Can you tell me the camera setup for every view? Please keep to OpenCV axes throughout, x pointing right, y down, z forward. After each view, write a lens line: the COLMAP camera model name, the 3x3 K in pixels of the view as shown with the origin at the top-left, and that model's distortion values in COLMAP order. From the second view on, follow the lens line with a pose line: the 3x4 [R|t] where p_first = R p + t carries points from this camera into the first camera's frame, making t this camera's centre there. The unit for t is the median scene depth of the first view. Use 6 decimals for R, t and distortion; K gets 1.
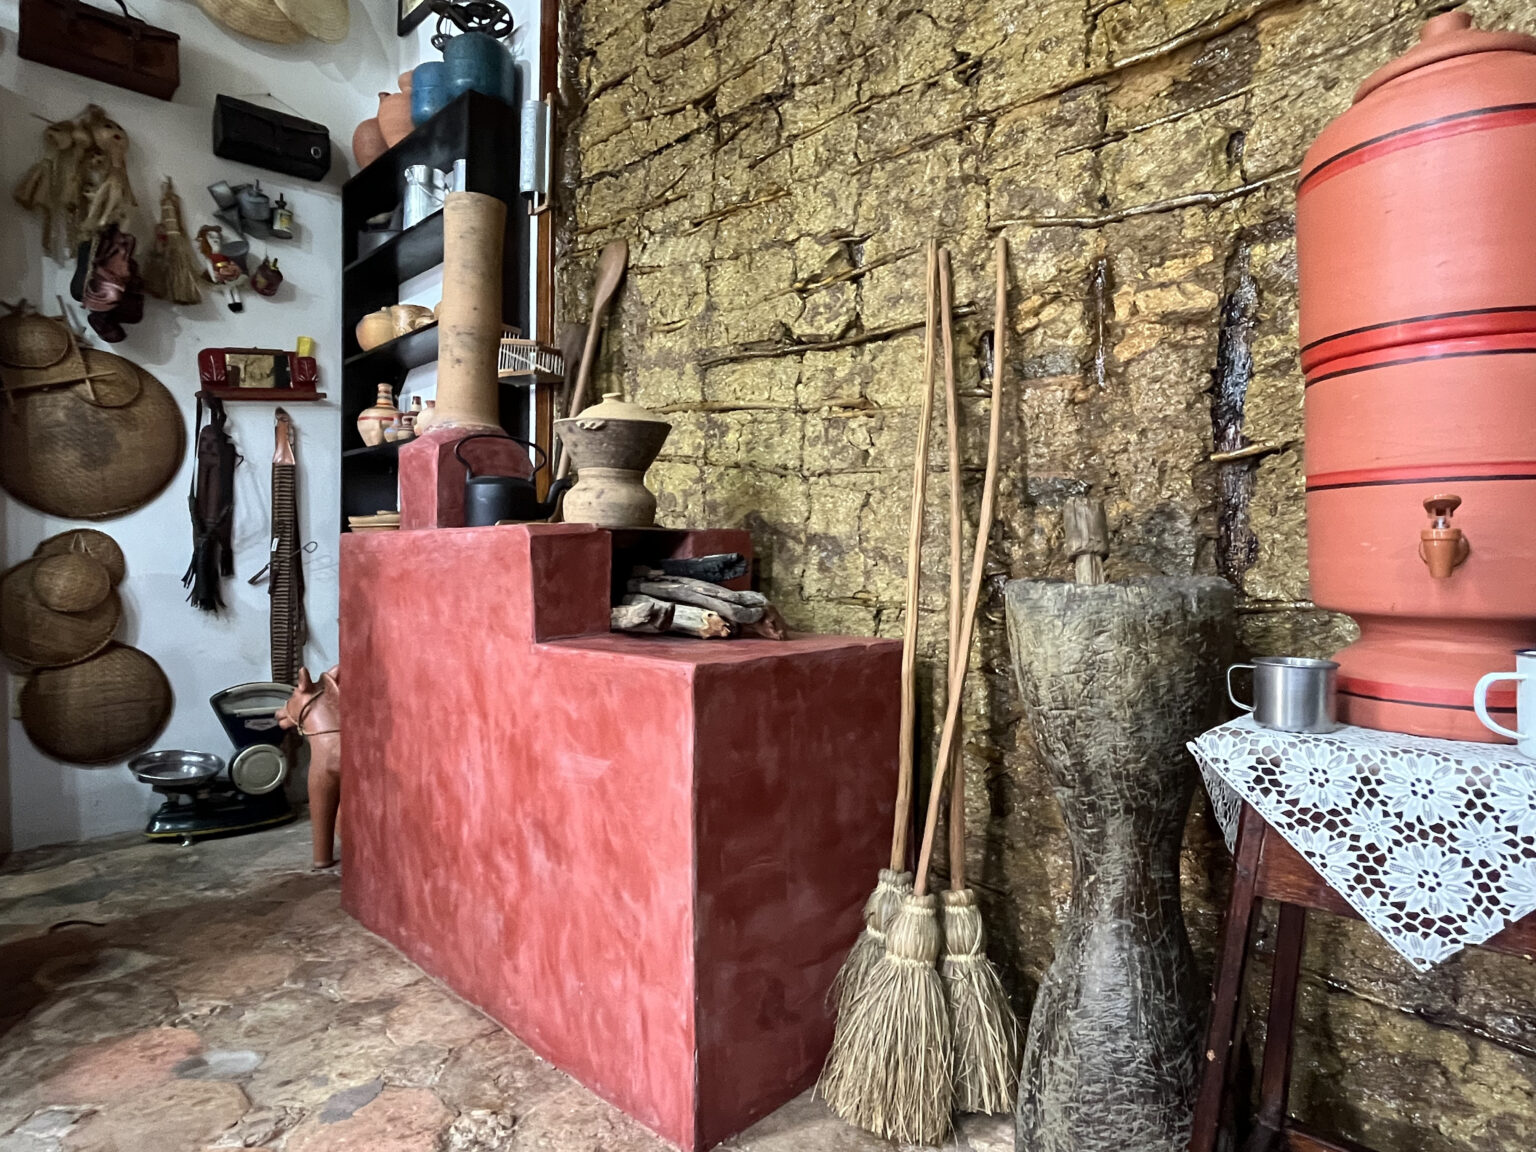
lens RADIAL K [[868.2, 0, 768.0], [0, 868.2, 576.0], [0, 0, 1]] dist [-0.004780, -0.012064]
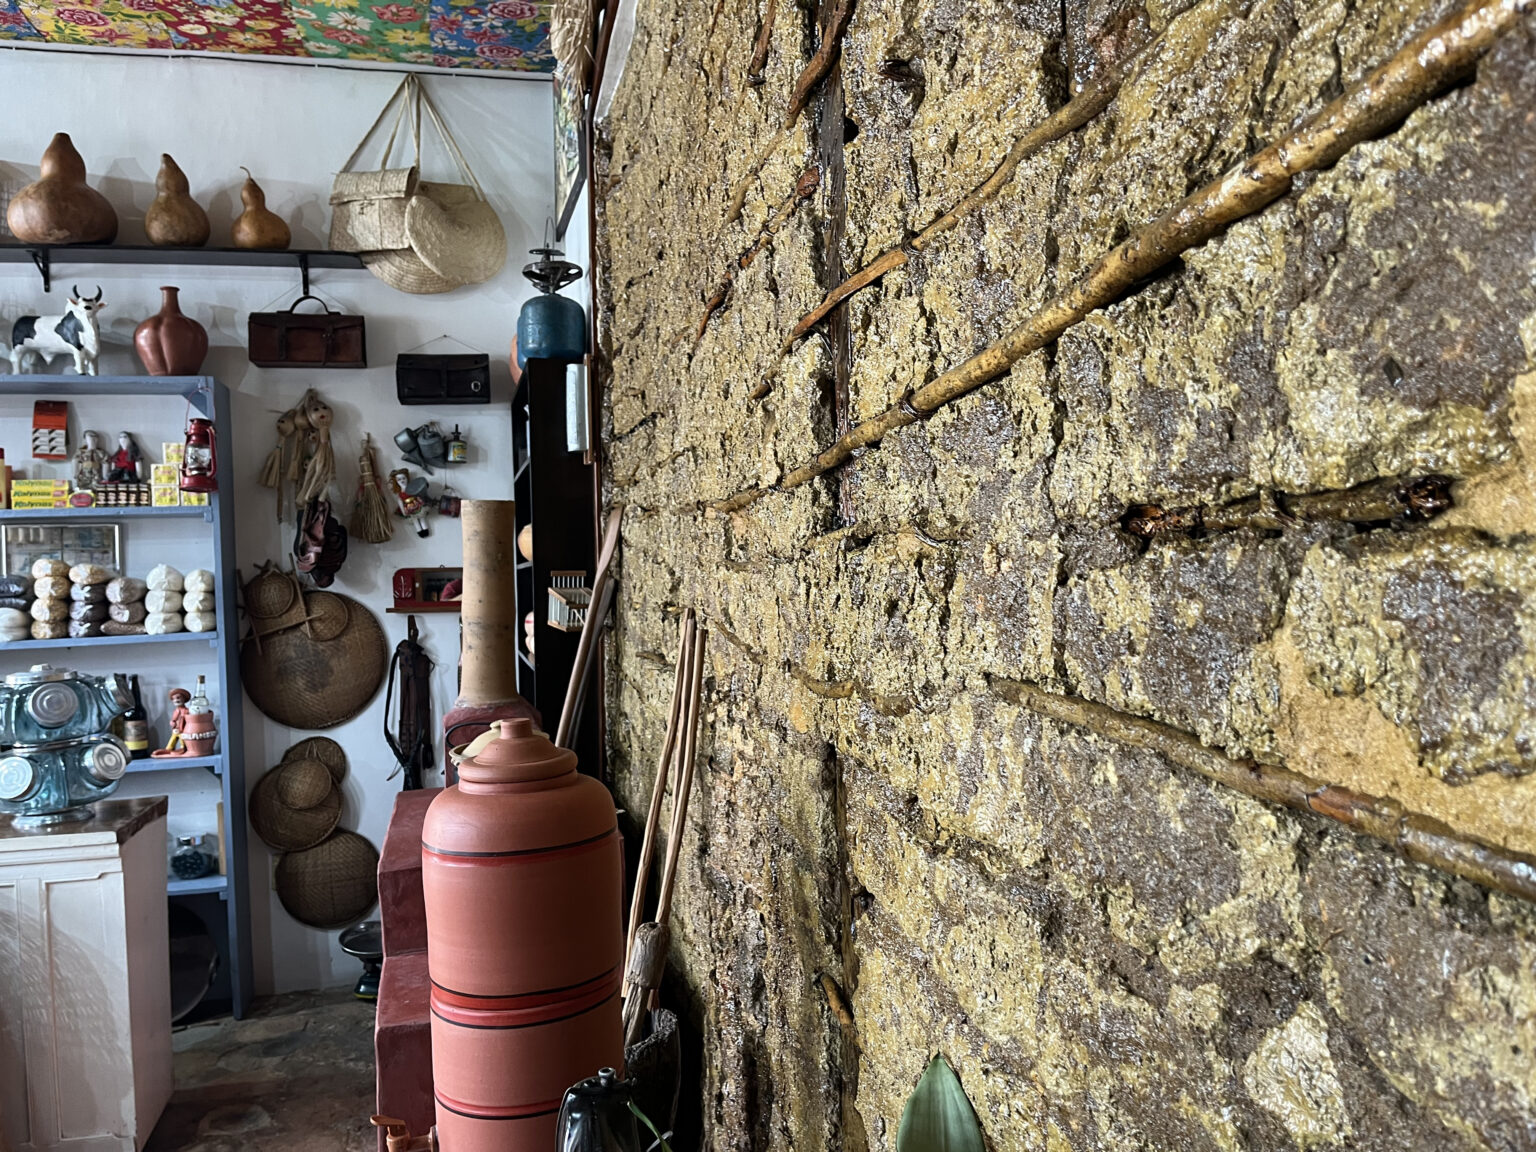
lens RADIAL K [[1183.6, 0, 798.6], [0, 1183.6, 574.4], [0, 0, 1]] dist [-0.000198, -0.003390]
pose [[0.856105, -0.021352, -0.516360, 0.696356], [0.023369, 0.999724, -0.002595, -0.275922], [0.516273, -0.009845, 0.856368, -0.091438]]
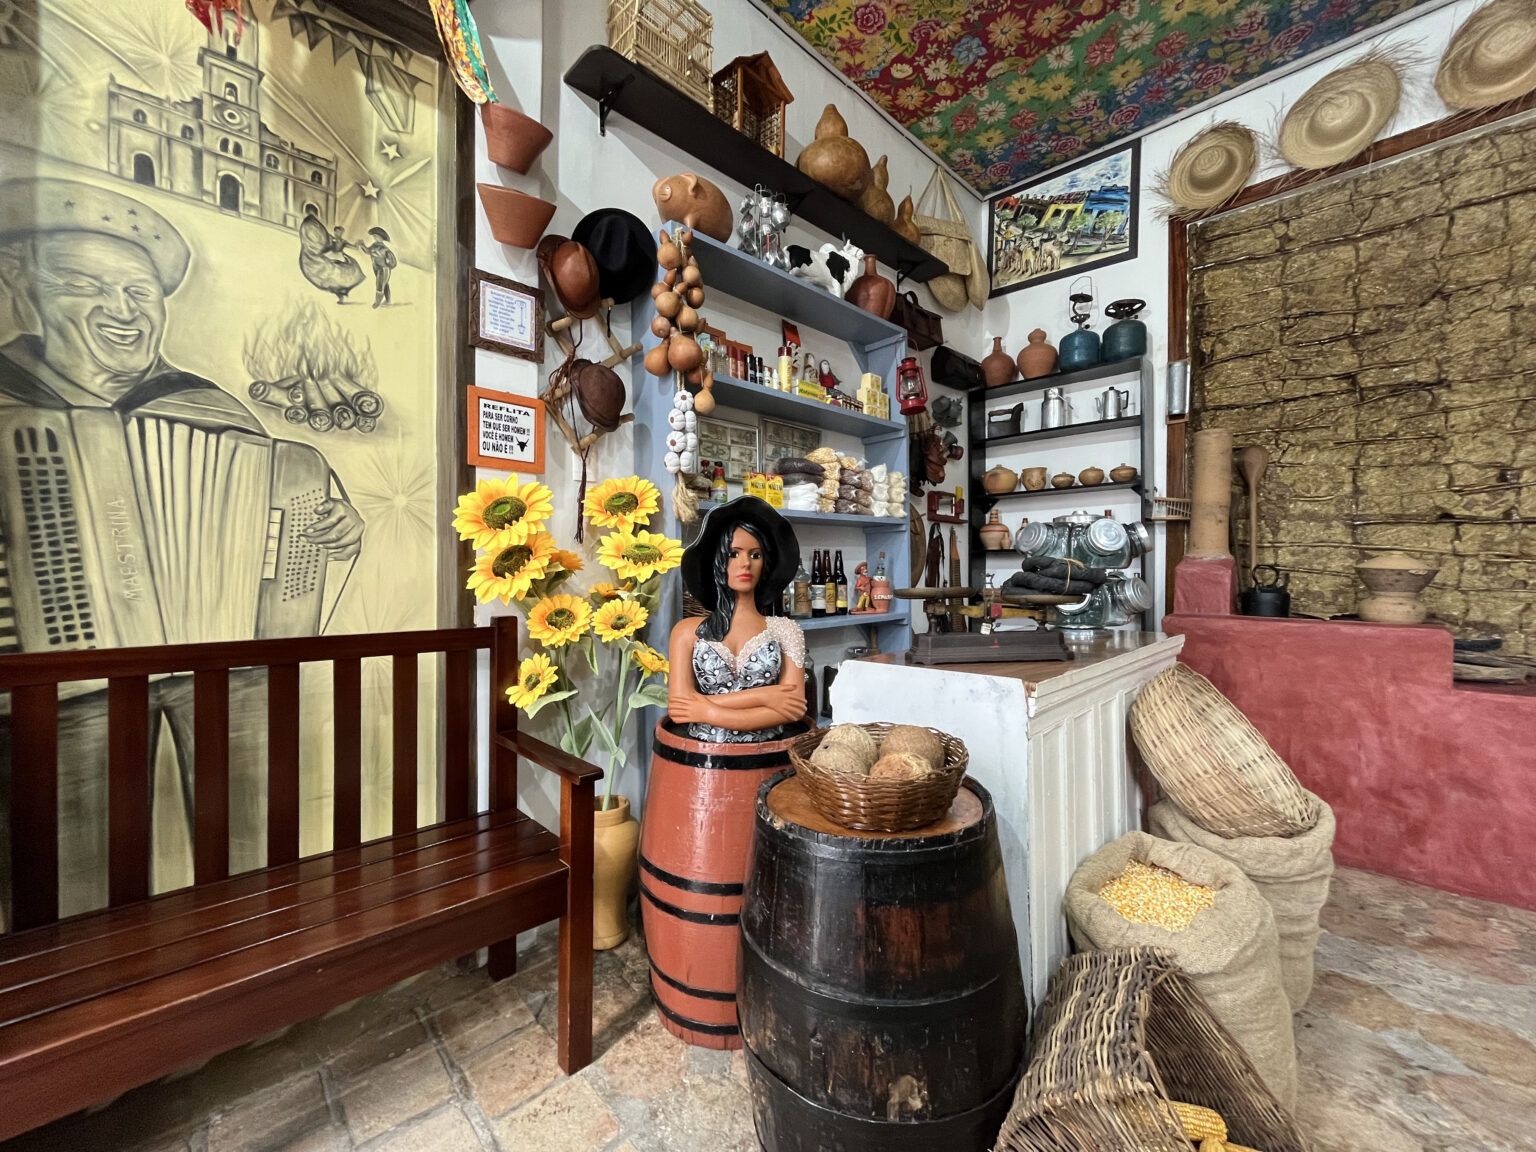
lens RADIAL K [[624.8, 0, 758.9], [0, 624.8, 576.2], [0, 0, 1]] dist [-0.003242, -0.000064]
pose [[0.999899, -0.005260, -0.013238, -1.094028], [0.005240, 0.999985, -0.001564, -0.112897], [0.013246, 0.001495, 0.999911, -0.275898]]
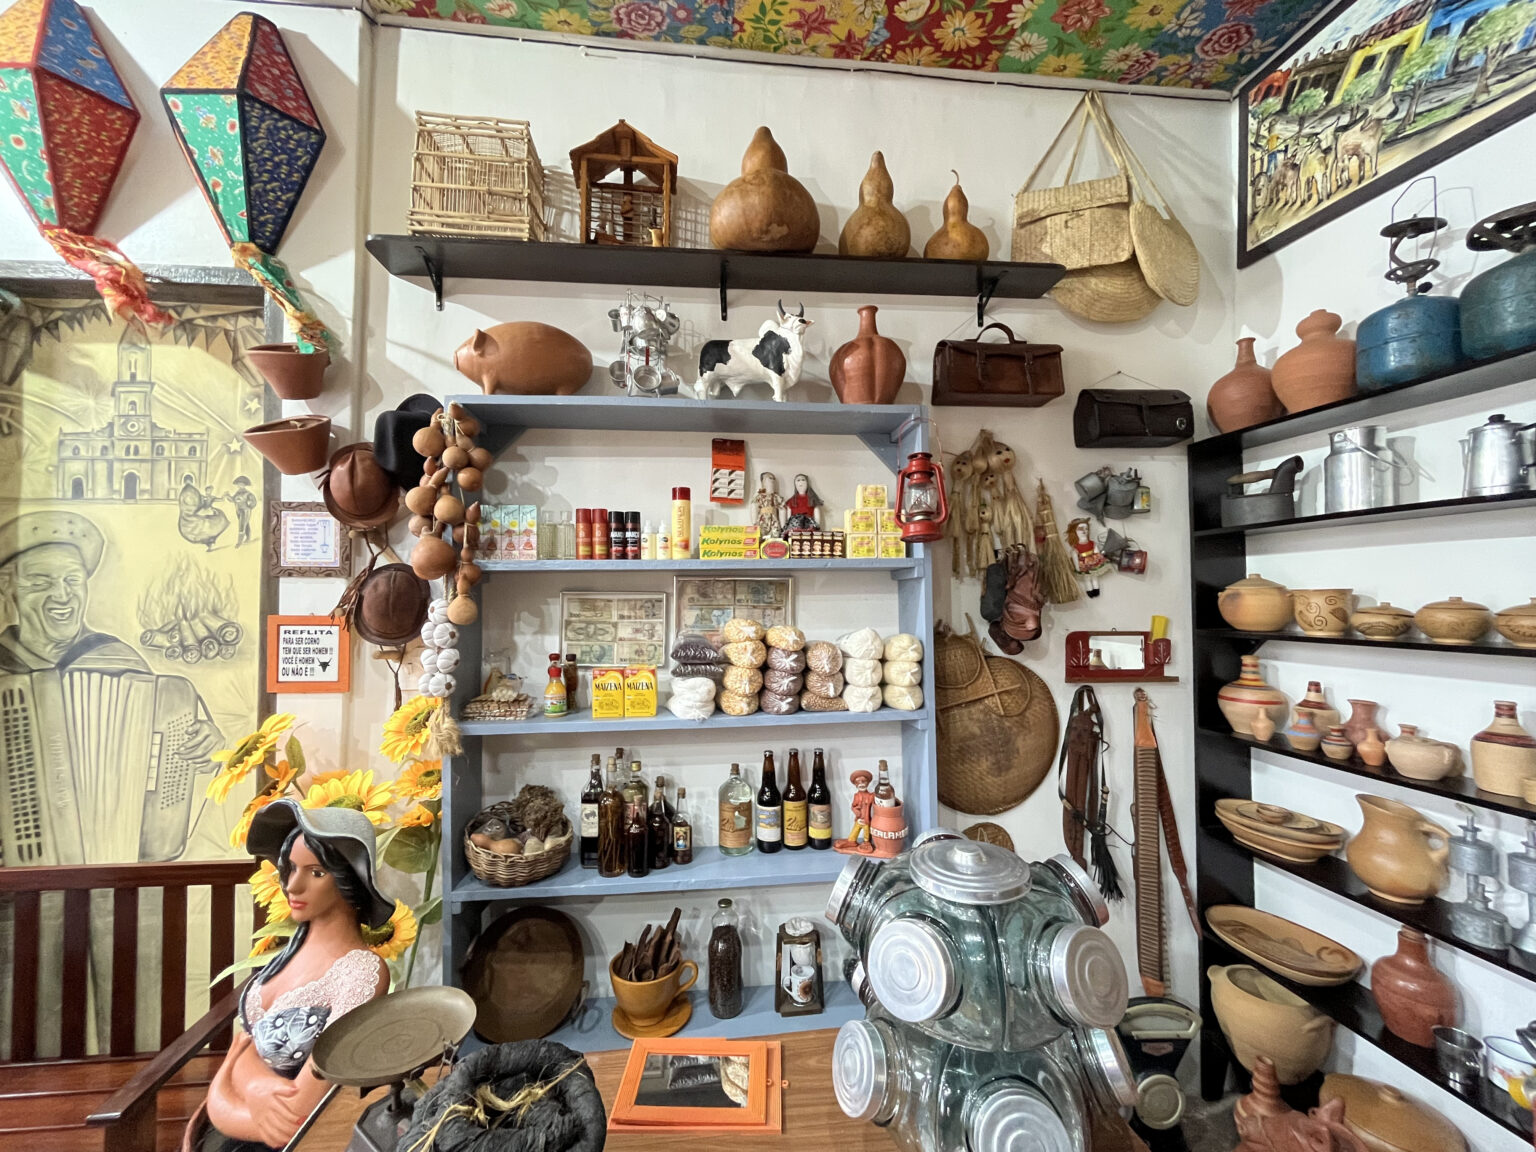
lens RADIAL K [[624.8, 0, 758.9], [0, 624.8, 576.2], [0, 0, 1]] dist [-0.003242, -0.000064]
pose [[0.778336, -0.023670, -0.627402, -0.533248], [0.000541, 0.999314, -0.037029, -0.346600], [0.627848, 0.028482, 0.777815, 0.208971]]
